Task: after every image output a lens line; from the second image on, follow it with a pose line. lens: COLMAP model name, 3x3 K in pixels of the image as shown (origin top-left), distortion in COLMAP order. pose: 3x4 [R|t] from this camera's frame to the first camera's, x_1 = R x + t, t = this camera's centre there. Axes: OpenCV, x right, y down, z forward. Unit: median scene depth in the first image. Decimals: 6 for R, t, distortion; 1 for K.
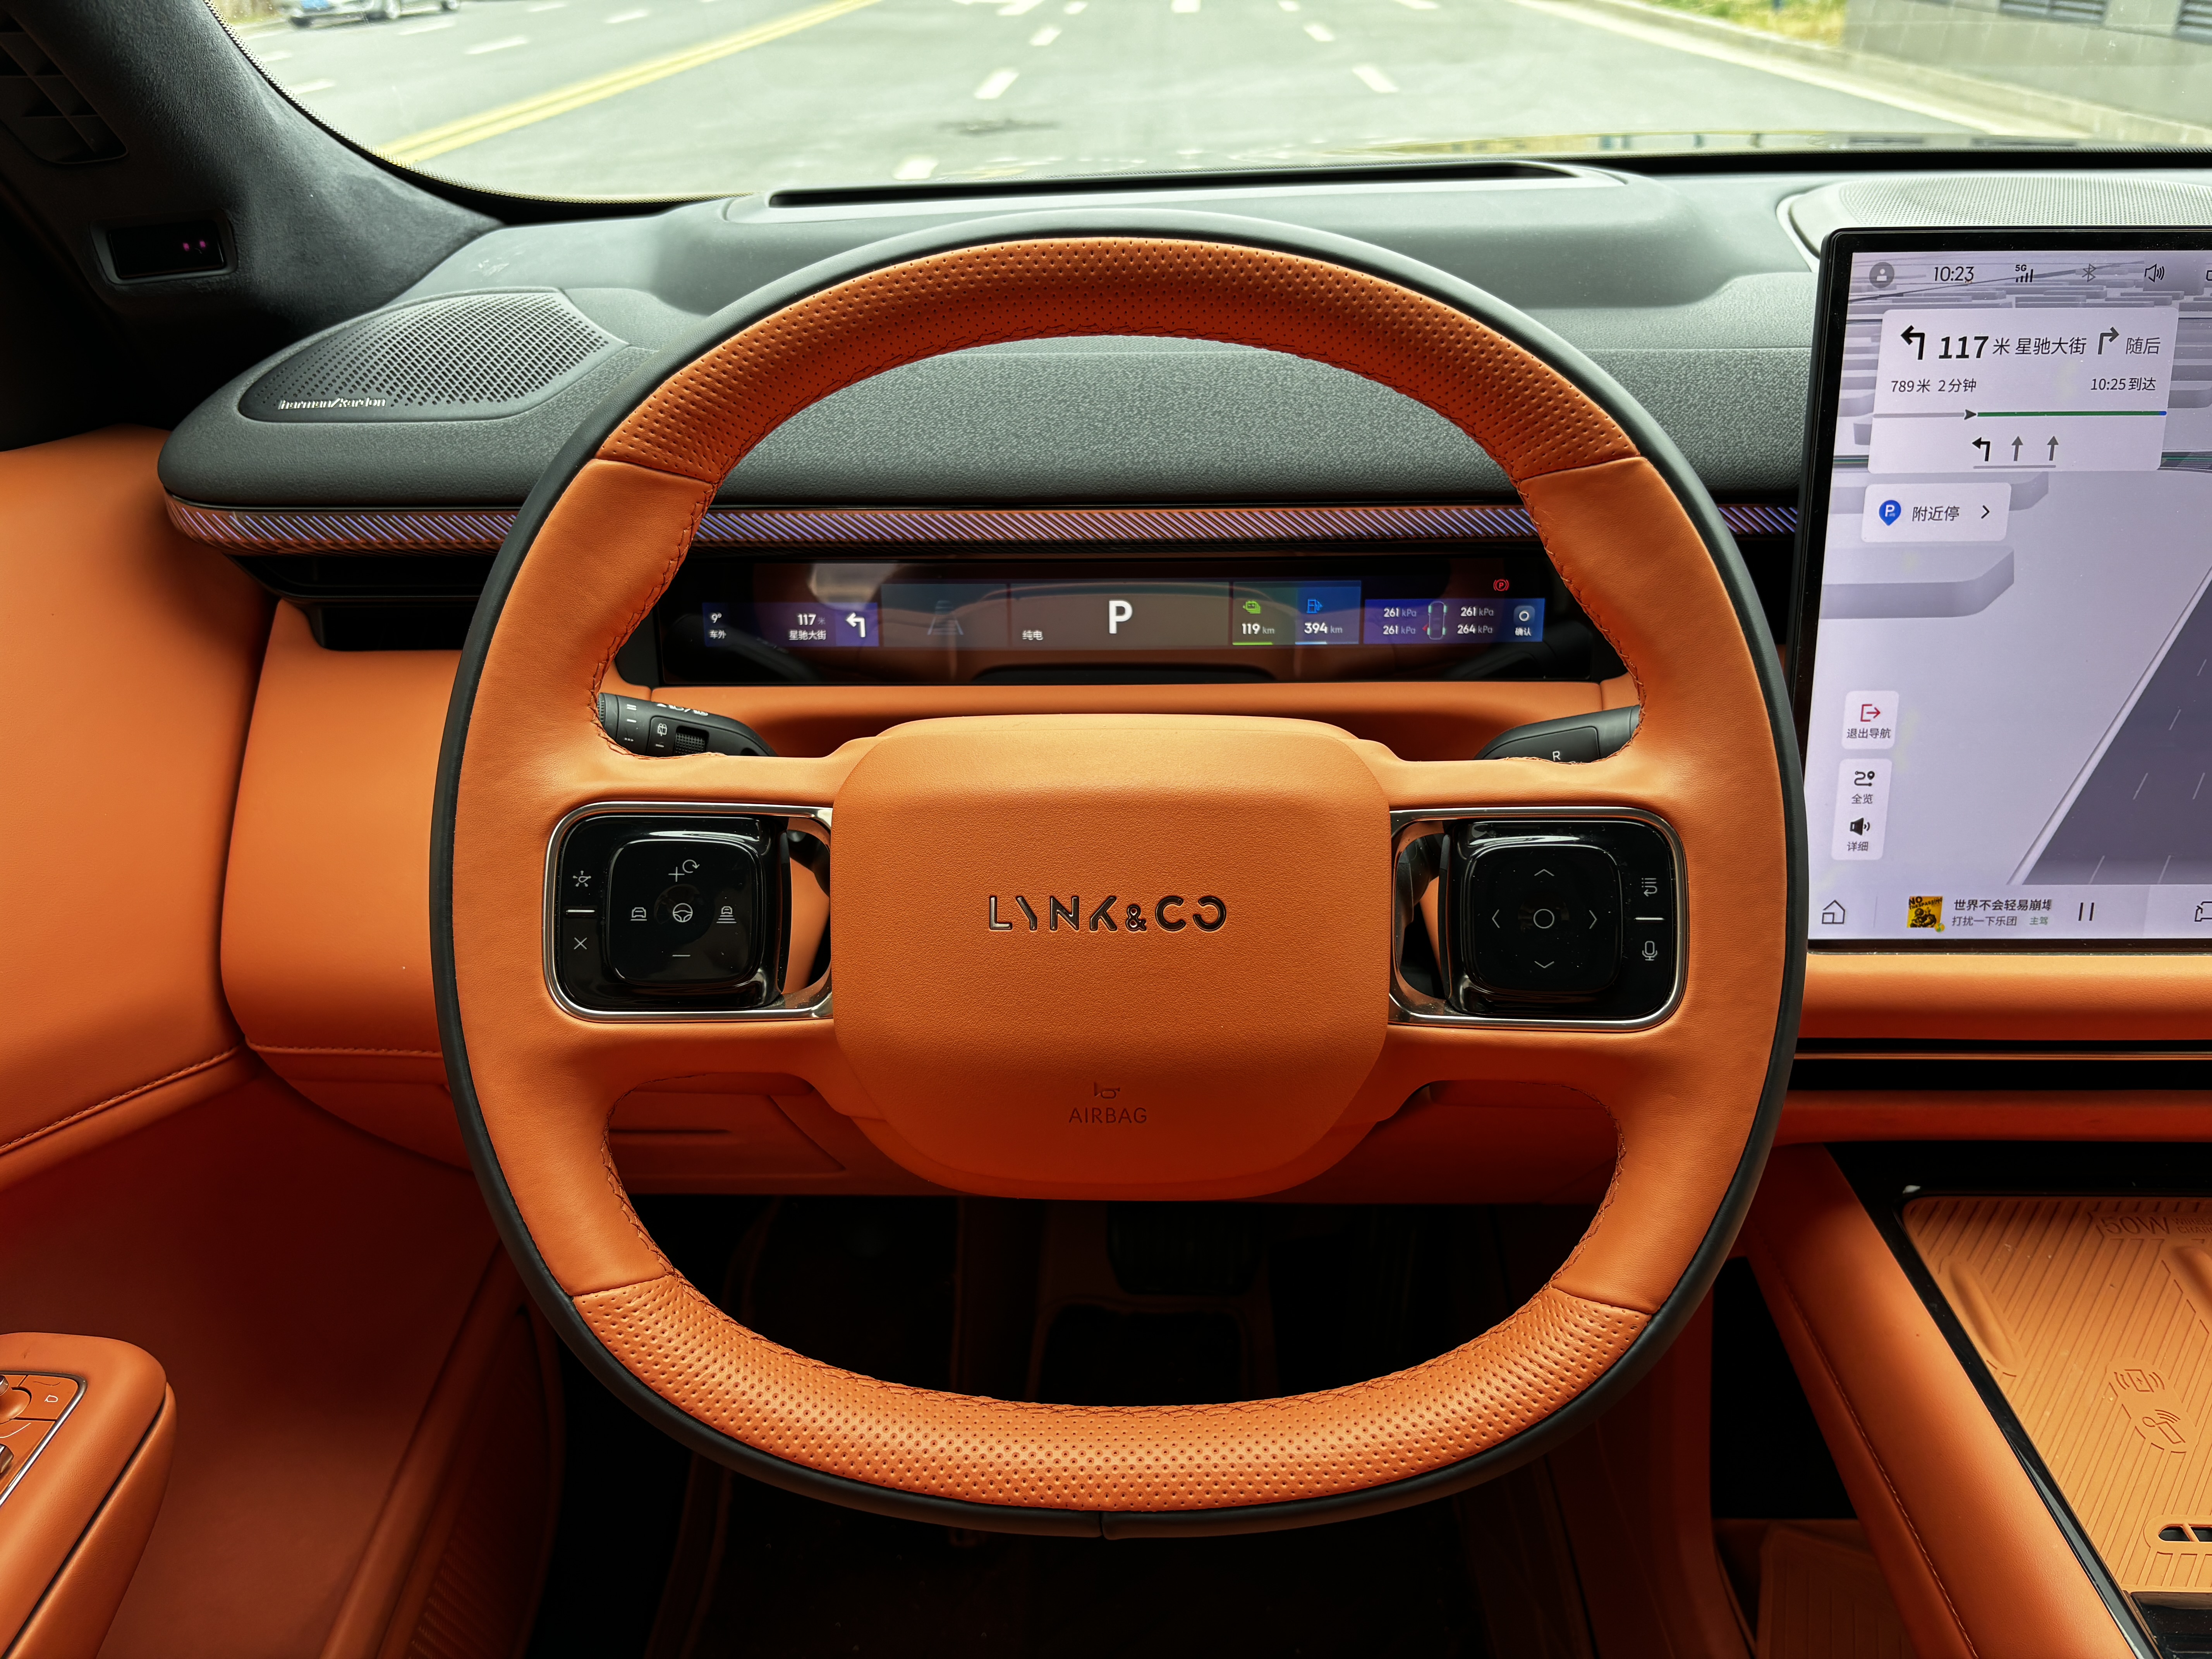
lens RADIAL K [[1686.3, 0, 1103.4], [0, 1686.3, 832.2], [0, 0, 1]] dist [0.040998, -0.062103]
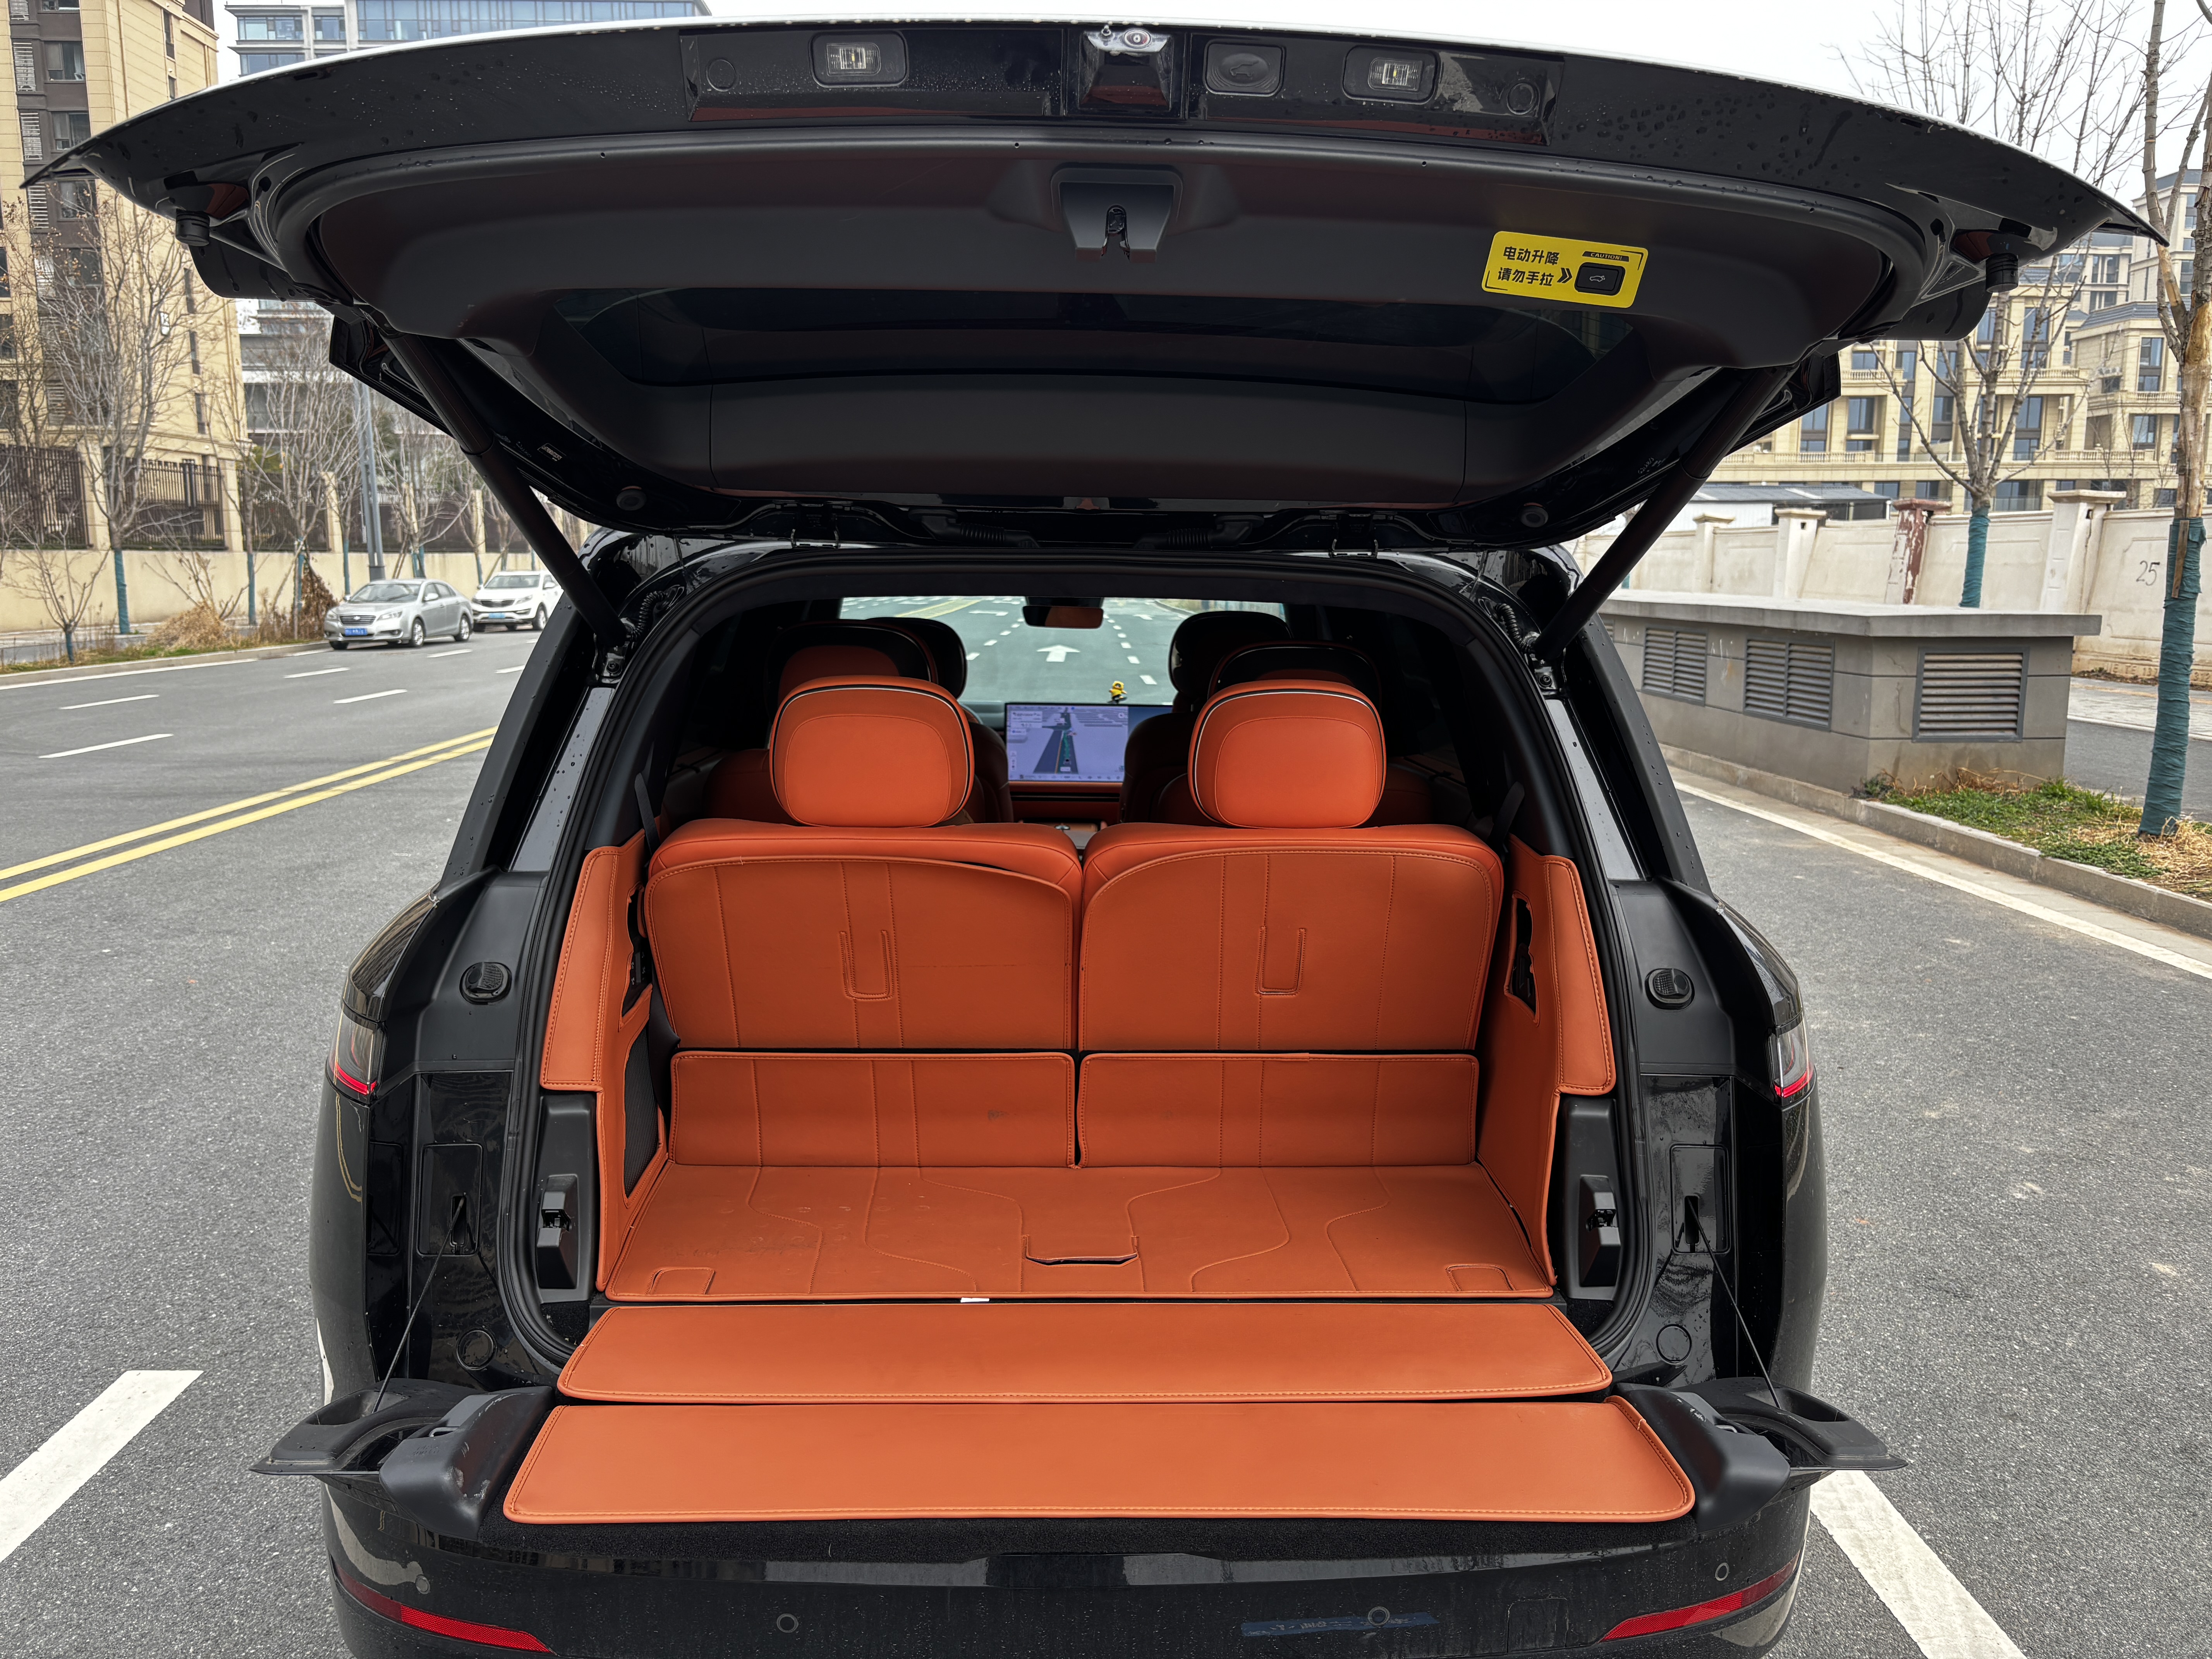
lens RADIAL K [[1684.6, 0, 1119.4], [0, 1684.6, 829.0], [0, 0, 1]] dist [0.047337, -0.069150]
pose [[0.997467, 0.022187, 0.067588, 0.428693], [0.002199, 0.940045, -0.341042, 3.444244], [-0.071102, 0.340327, 0.937615, -7.467030]]
